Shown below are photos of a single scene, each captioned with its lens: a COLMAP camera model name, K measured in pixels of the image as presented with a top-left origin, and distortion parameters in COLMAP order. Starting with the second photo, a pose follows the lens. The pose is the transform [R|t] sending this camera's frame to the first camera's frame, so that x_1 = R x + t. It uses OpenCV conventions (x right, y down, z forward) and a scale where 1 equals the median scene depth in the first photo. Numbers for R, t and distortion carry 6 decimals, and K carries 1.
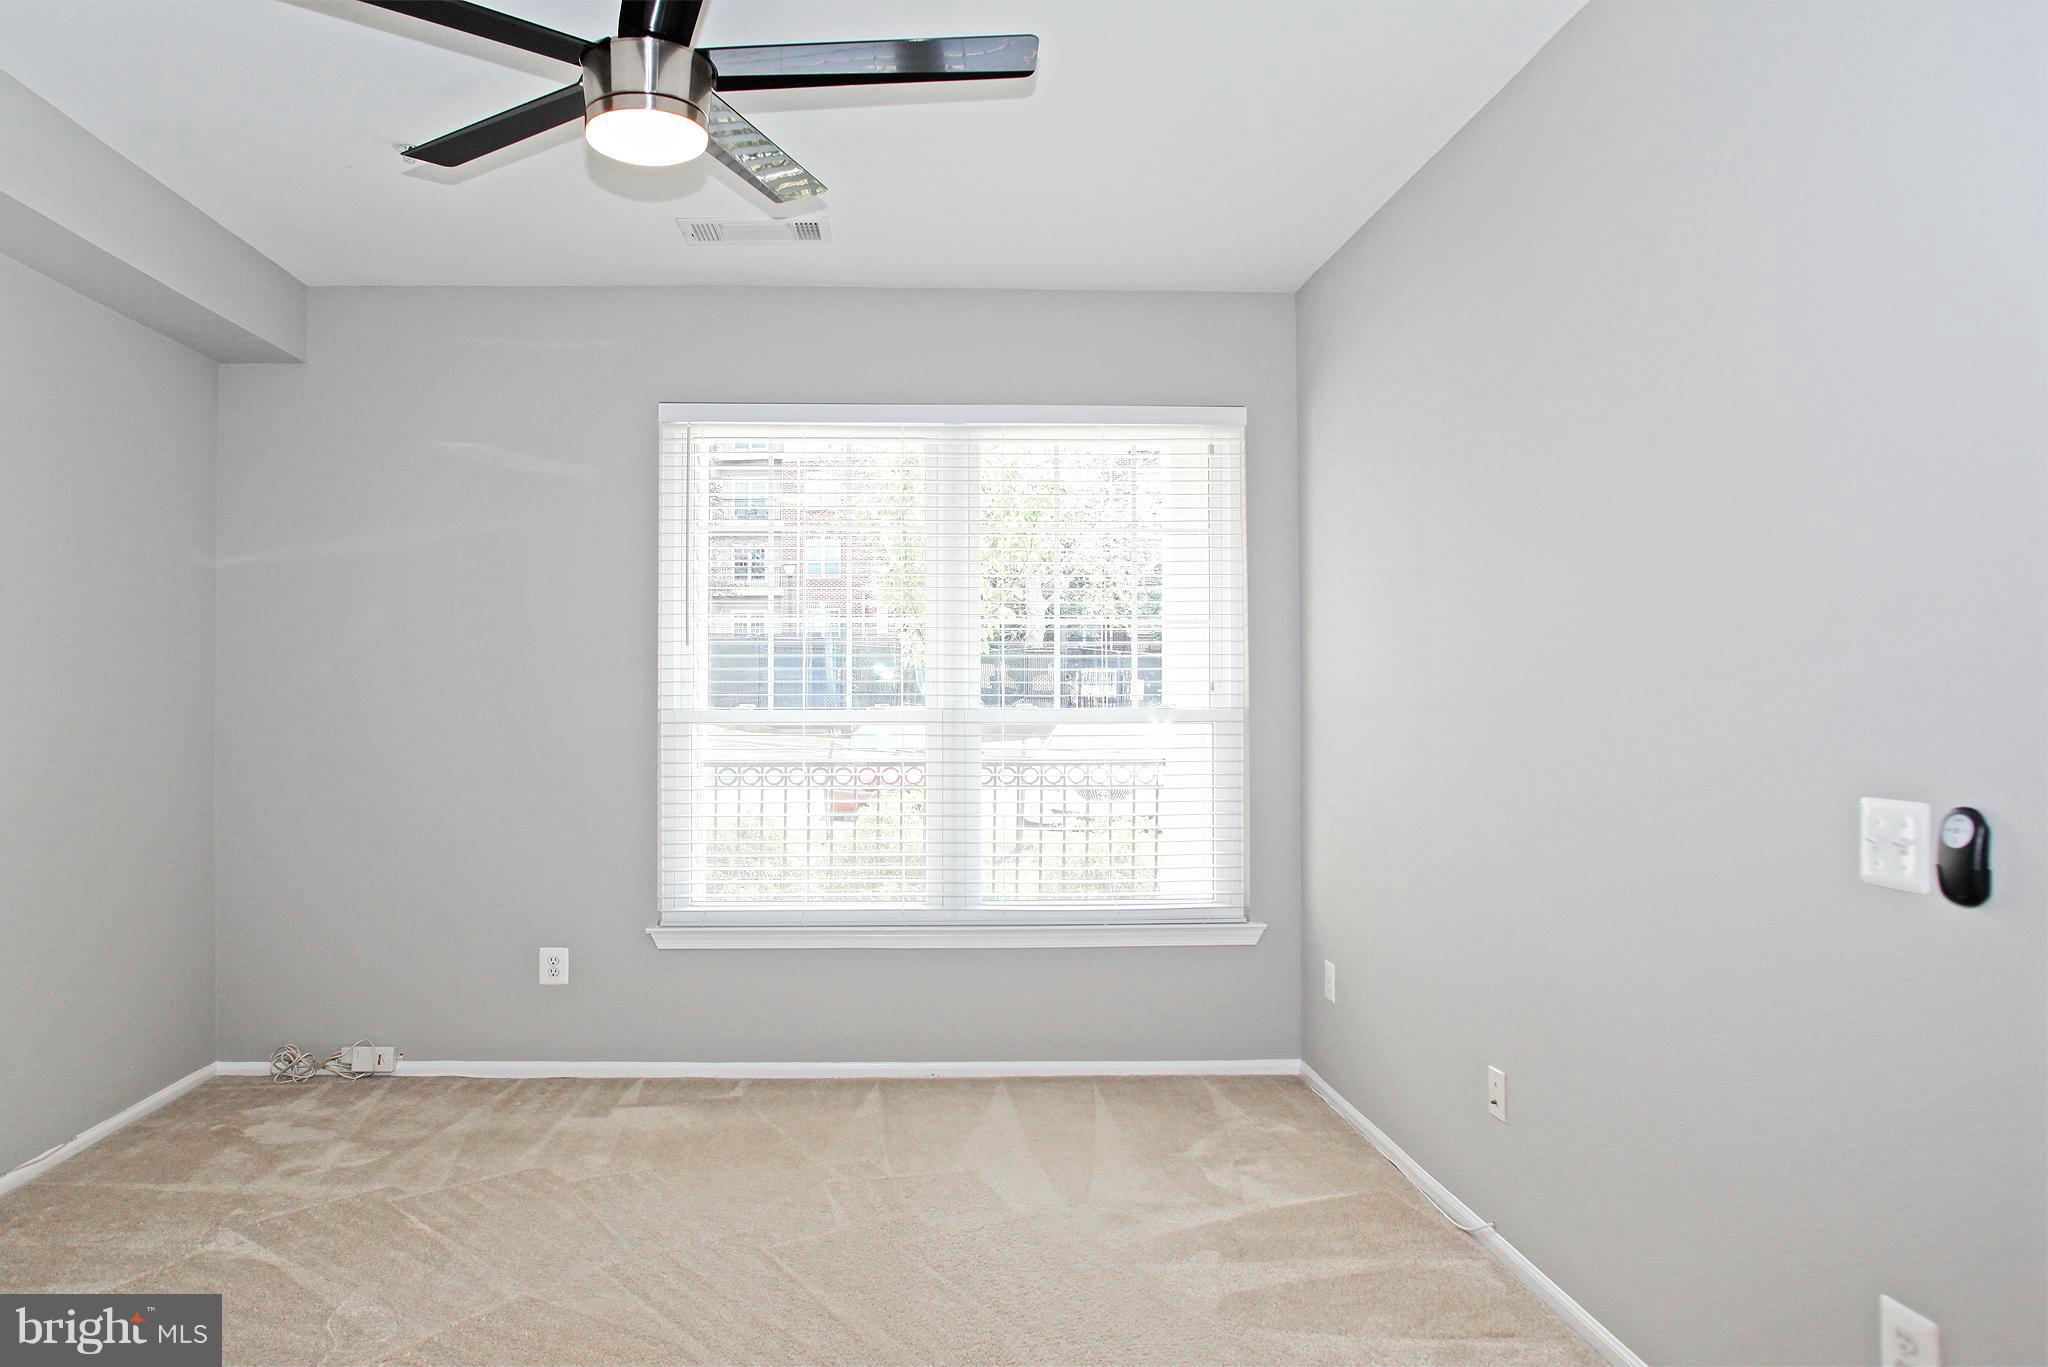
lens RADIAL K [[1228.0, 0, 1024.4], [0, 1228.0, 678.6], [0, 0, 1]] dist [-0.022641, 0.002089]
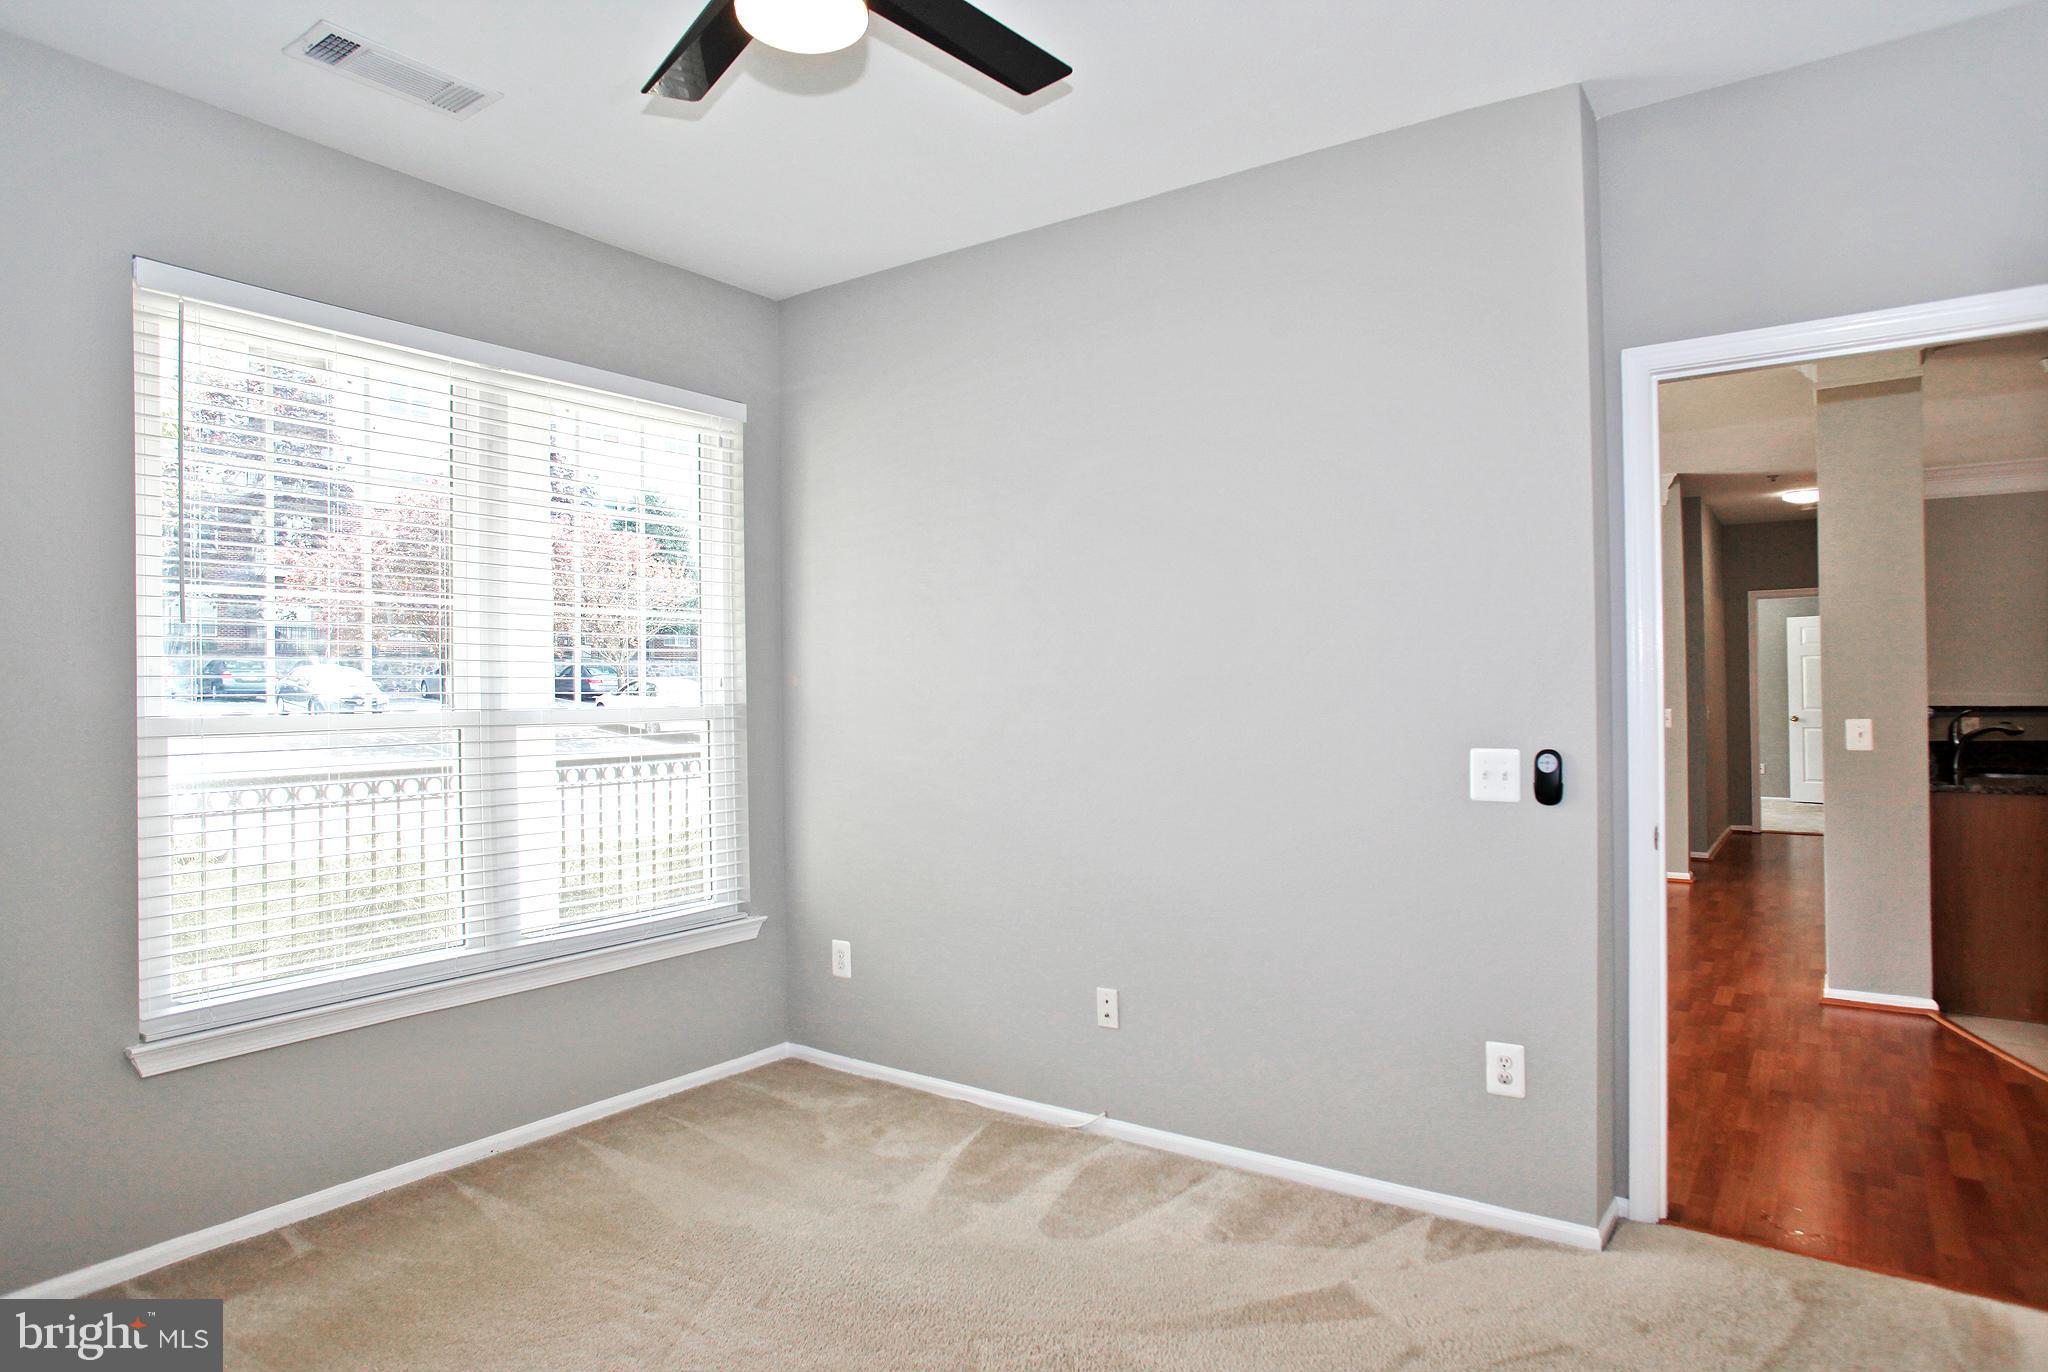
lens RADIAL K [[1228.0, 0, 1018.9], [0, 1228.0, 682.4], [0, 0, 1]] dist [-0.022641, 0.002089]
pose [[0.617981, 0.000347, 0.786193, -0.485407], [-0.005089, 0.999981, 0.003559, 0.001693], [-0.786177, -0.006200, 0.617971, 0.212198]]
